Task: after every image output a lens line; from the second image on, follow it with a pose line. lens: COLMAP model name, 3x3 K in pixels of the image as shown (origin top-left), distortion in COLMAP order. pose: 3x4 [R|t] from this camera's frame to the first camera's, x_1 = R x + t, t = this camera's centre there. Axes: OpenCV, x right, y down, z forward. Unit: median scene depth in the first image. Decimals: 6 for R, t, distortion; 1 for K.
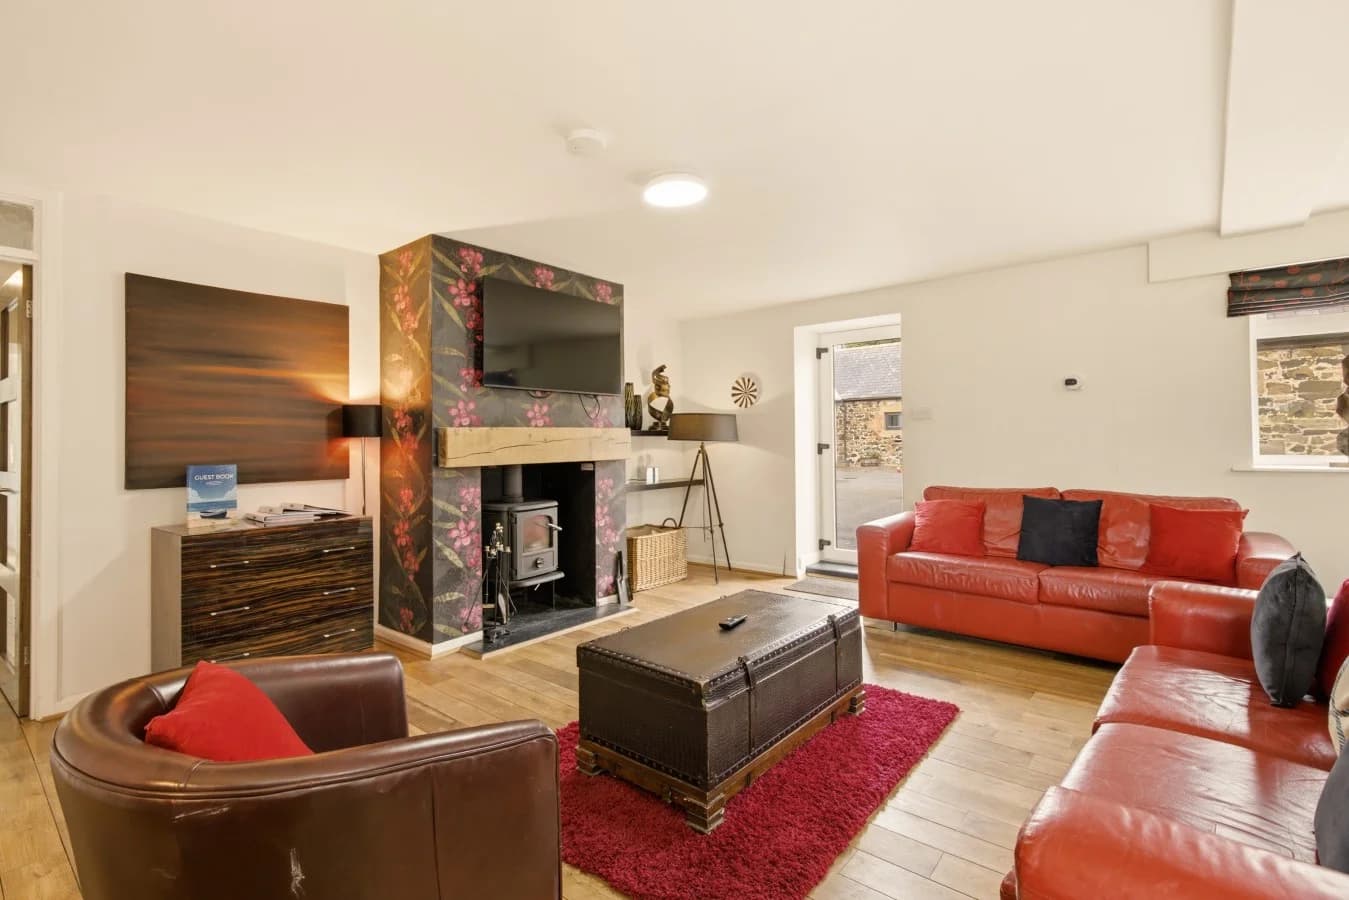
lens RADIAL K [[634.4, 0, 674.0], [0, 634.4, 434.9], [0, 0, 1]] dist [-0.001036, -0.000210]
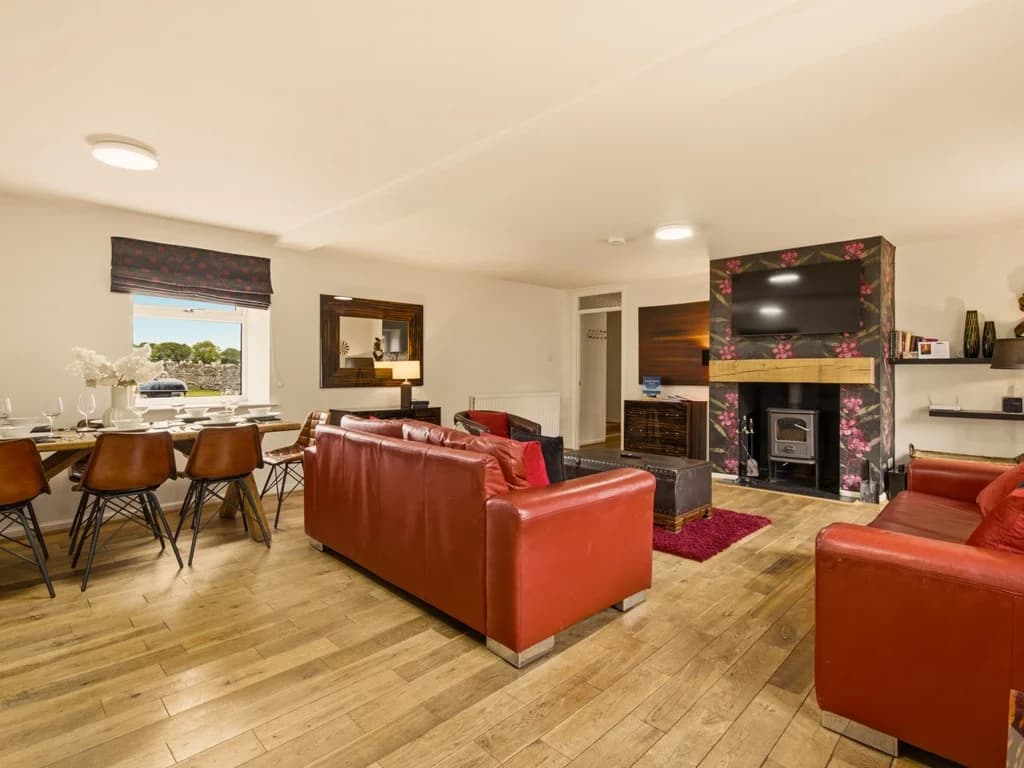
lens RADIAL K [[517.8, 0, 508.4], [0, 517.8, 380.5], [0, 0, 1]] dist [-0.036212, 0.005348]
pose [[-0.091063, 0.027793, -0.995457, 1.172531], [0.006564, 0.999605, 0.027309, 0.002078], [0.995823, -0.004047, -0.091210, 0.498932]]
